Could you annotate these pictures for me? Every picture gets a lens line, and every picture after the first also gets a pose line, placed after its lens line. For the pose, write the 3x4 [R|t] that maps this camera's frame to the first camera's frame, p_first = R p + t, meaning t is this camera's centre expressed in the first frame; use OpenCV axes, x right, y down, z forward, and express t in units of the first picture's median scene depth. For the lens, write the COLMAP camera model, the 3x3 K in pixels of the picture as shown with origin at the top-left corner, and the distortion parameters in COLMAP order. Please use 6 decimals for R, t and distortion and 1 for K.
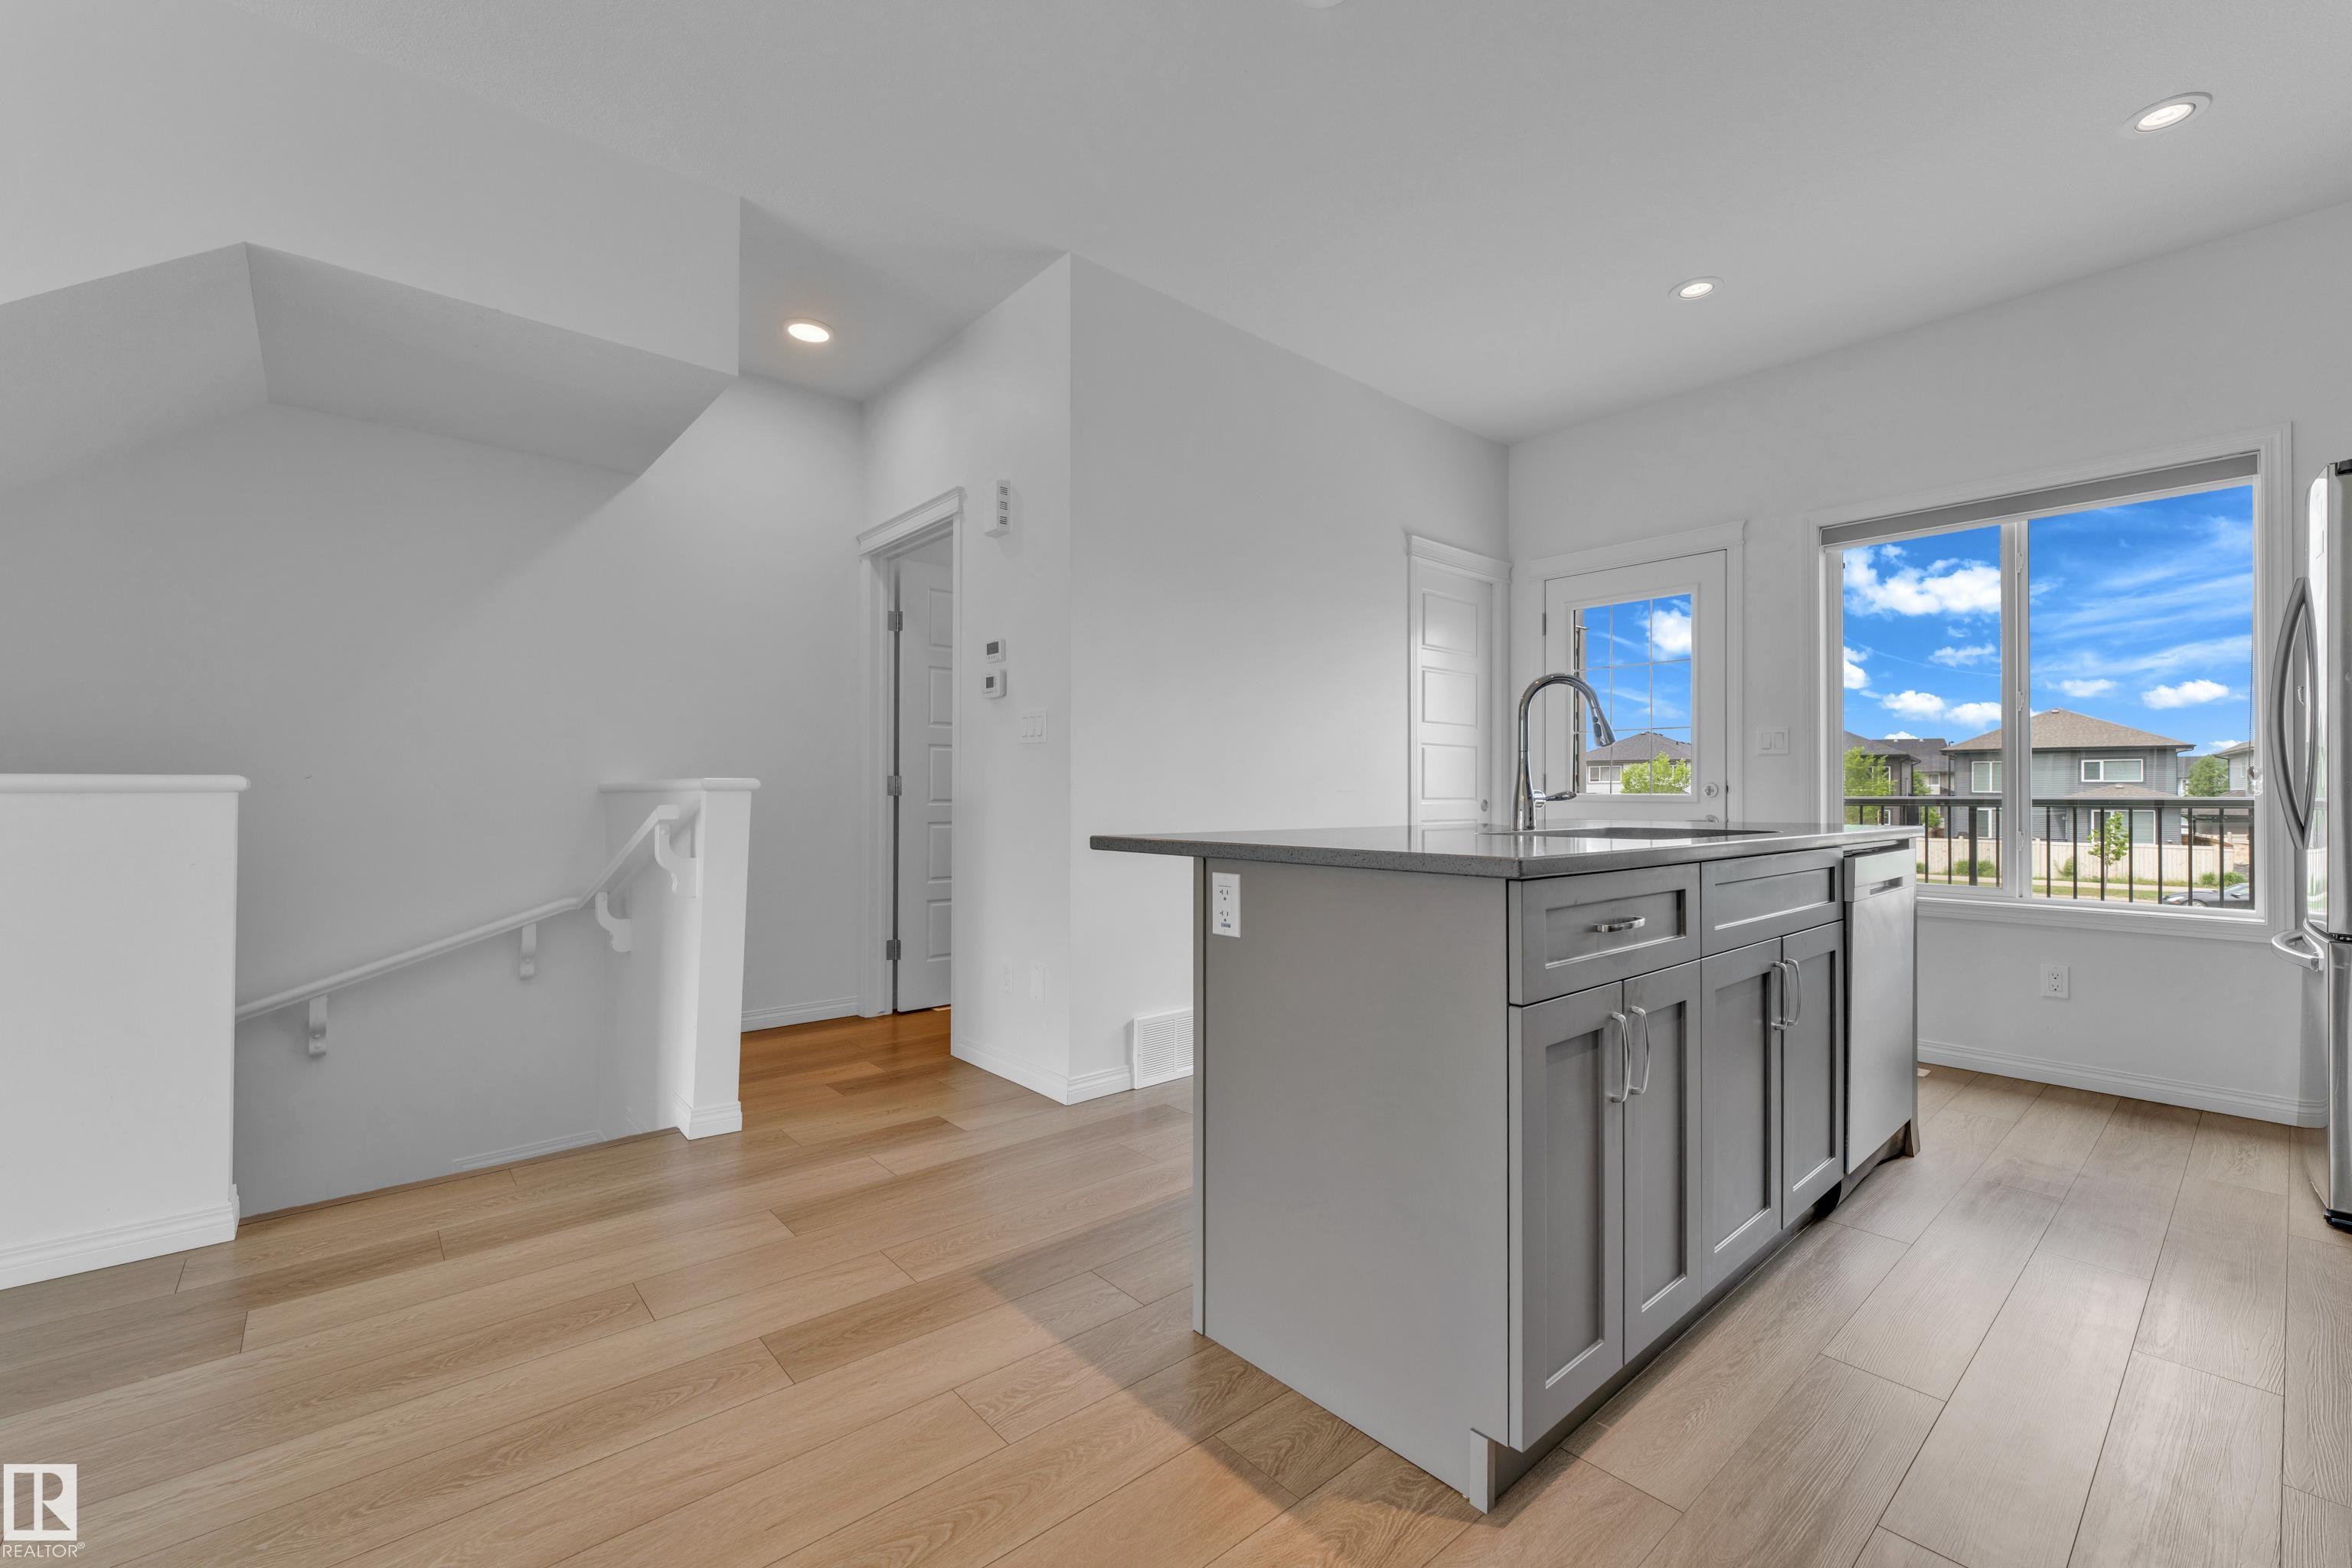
lens RADIAL K [[960.8, 0, 1174.7], [0, 960.8, 789.8], [0, 0, 1]] dist [-0.000077, 0.000447]
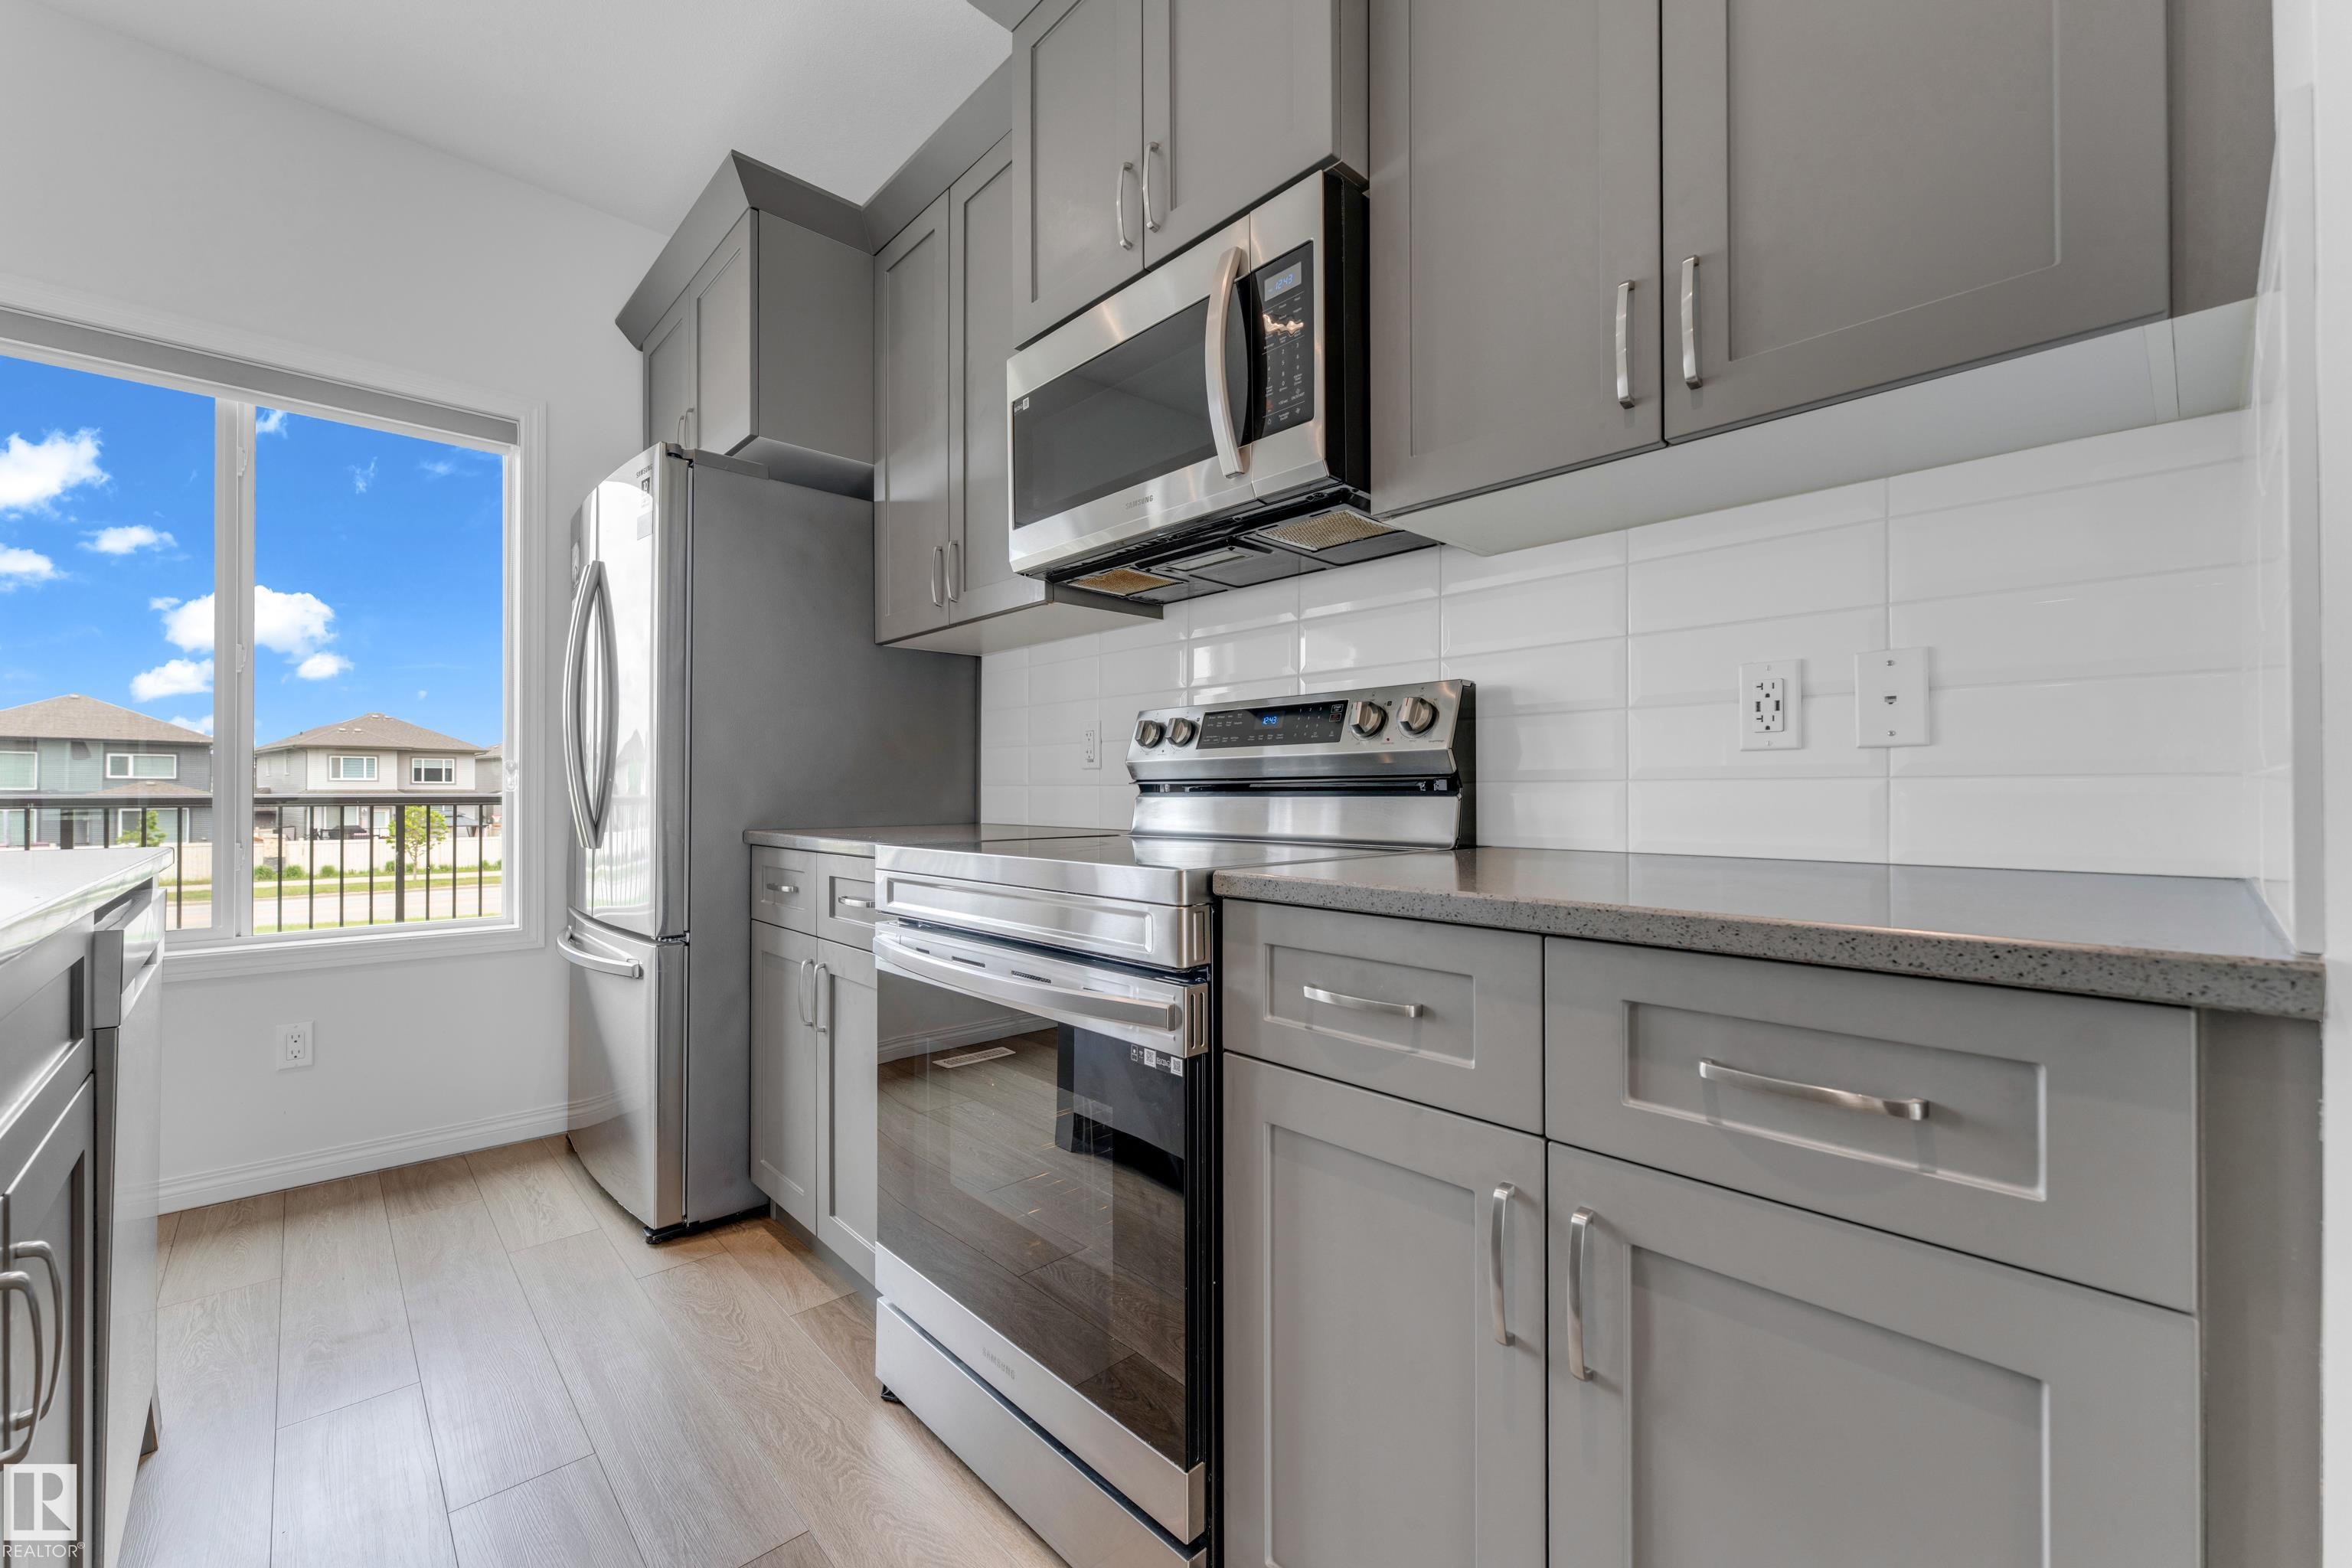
lens RADIAL K [[960.8, 0, 1174.7], [0, 960.8, 789.8], [0, 0, 1]] dist [-0.000077, 0.000447]
pose [[-0.029387, 0.003511, 0.999562, 0.156679], [-0.006202, 0.999974, -0.003694, 0.002869], [-0.999549, -0.006308, -0.029365, 0.336771]]
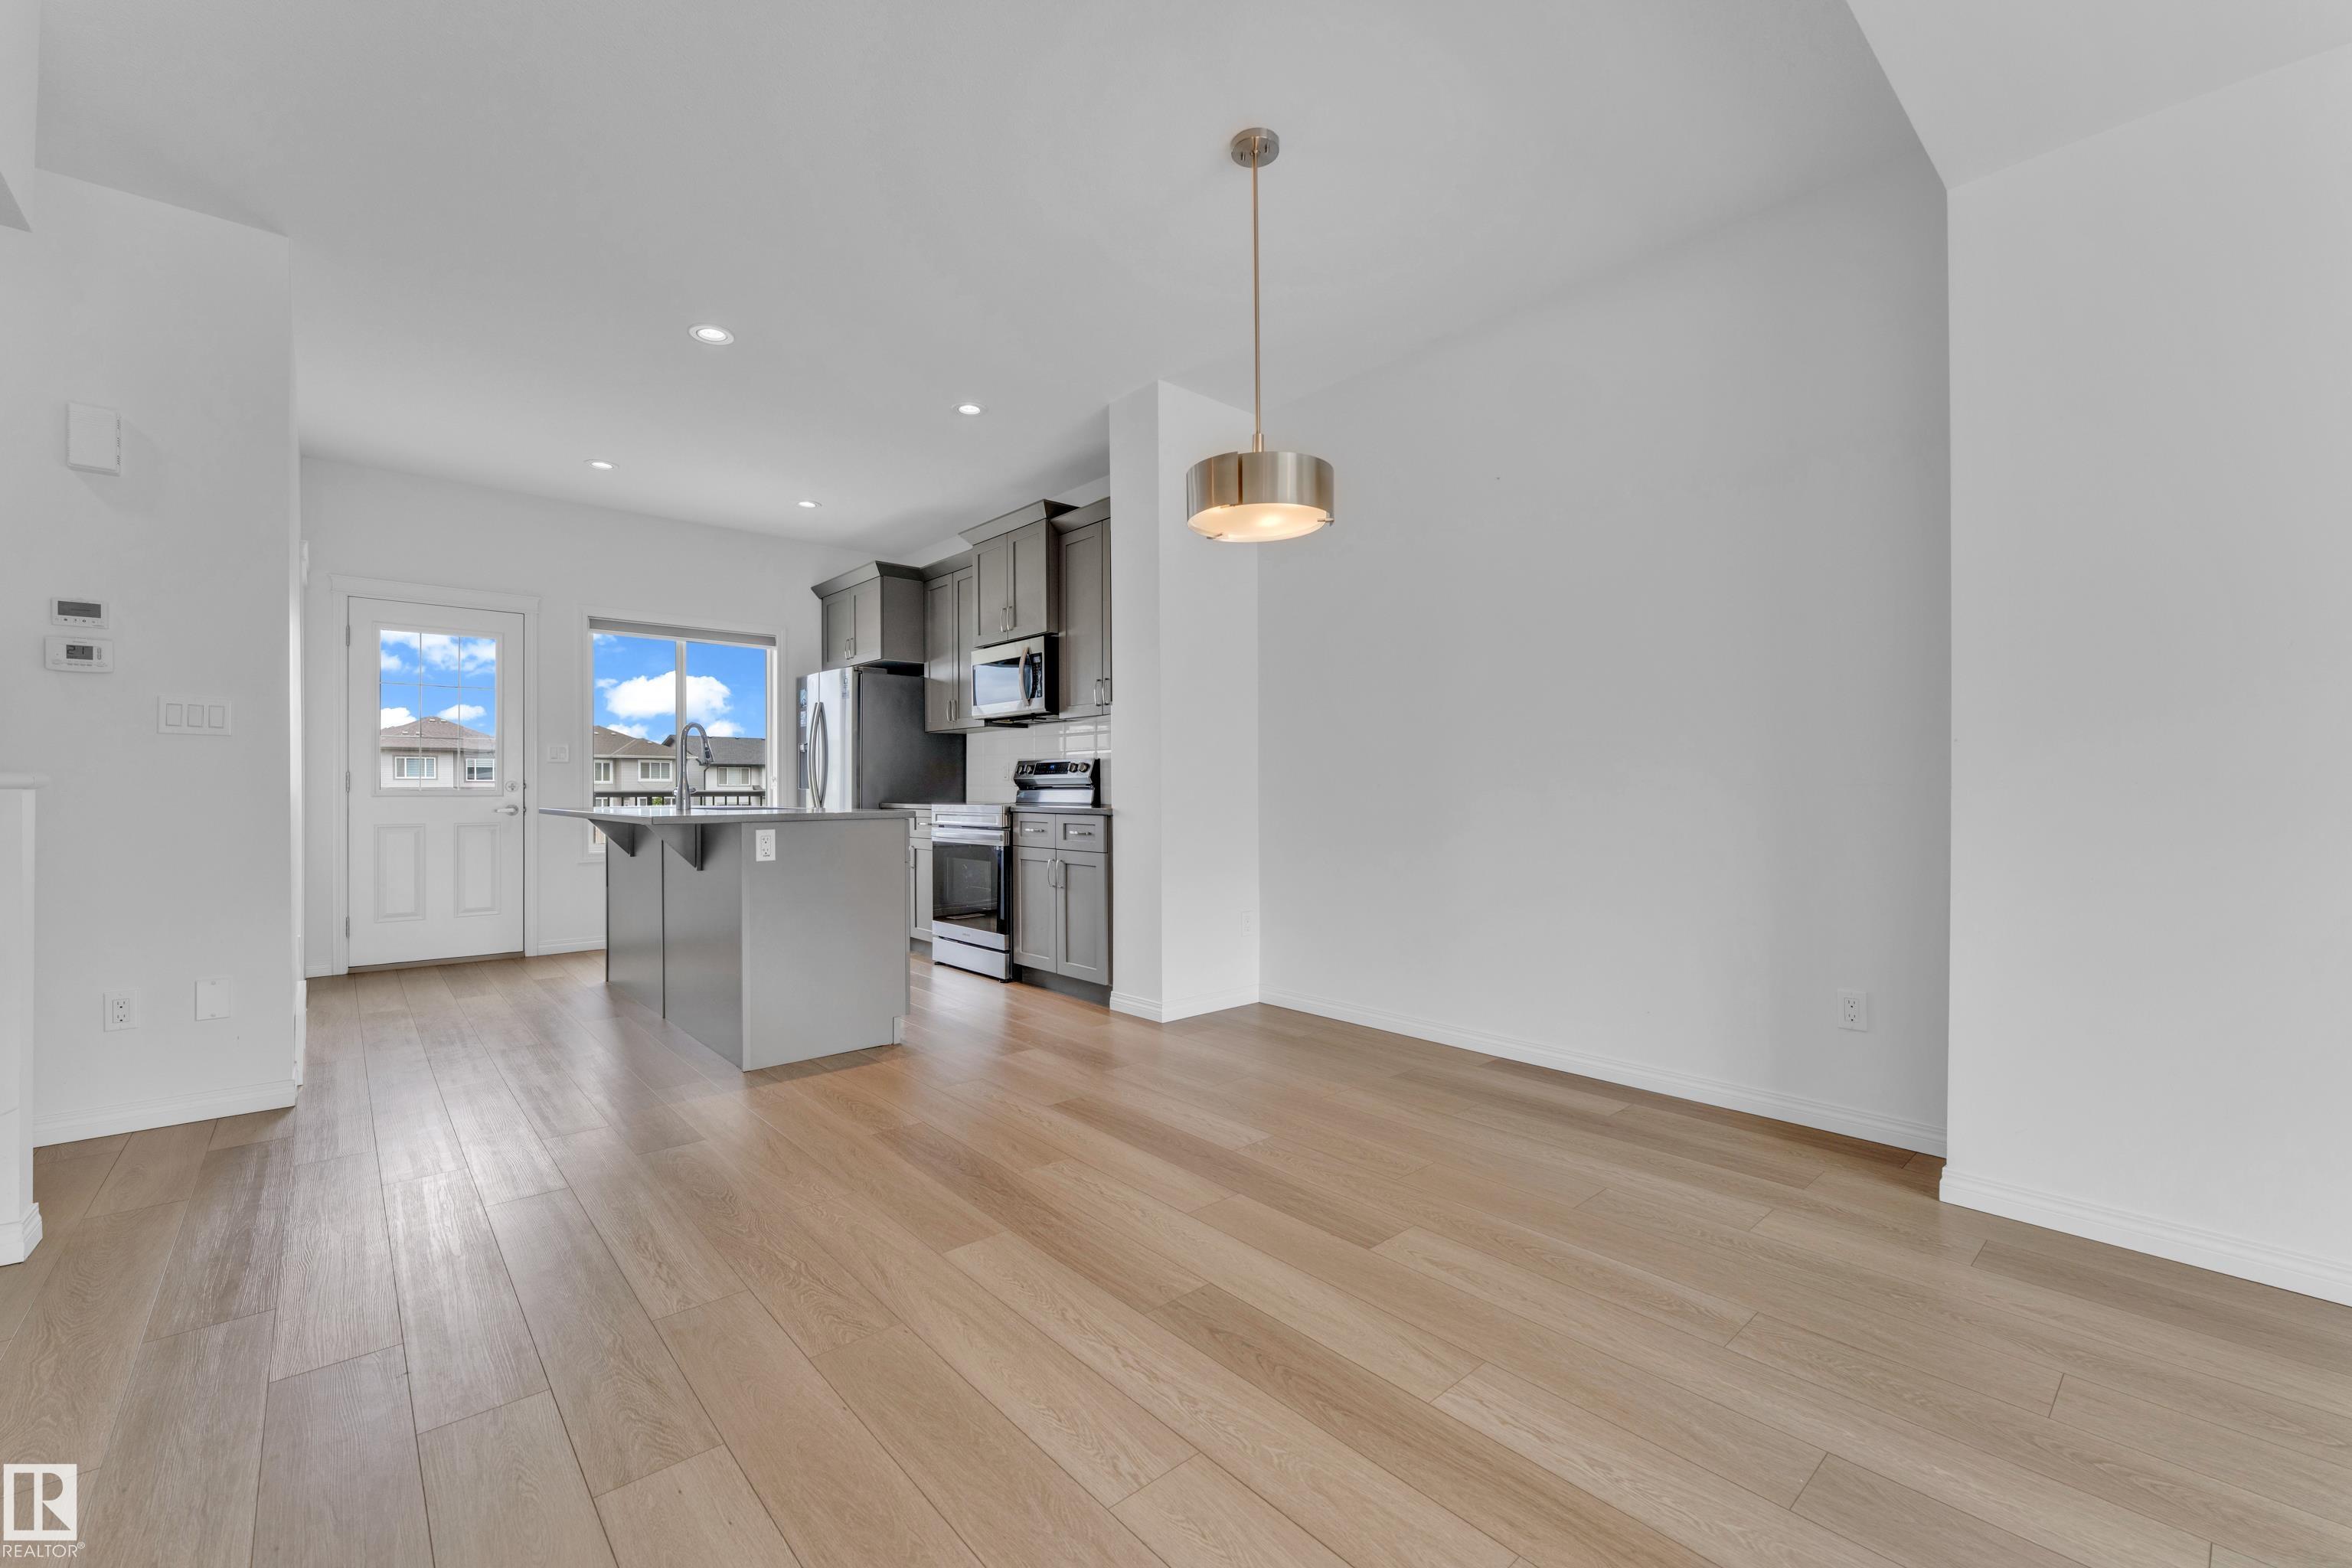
lens RADIAL K [[959.2, 0, 1176.0], [0, 959.2, 784.0], [0, 0, 1]] dist [-0.011729, 0.000000]
pose [[-0.025278, 0.002898, 0.999676, -0.976600], [-0.001917, 0.999994, -0.002947, -0.001227], [-0.999679, -0.001991, -0.025272, 0.102827]]
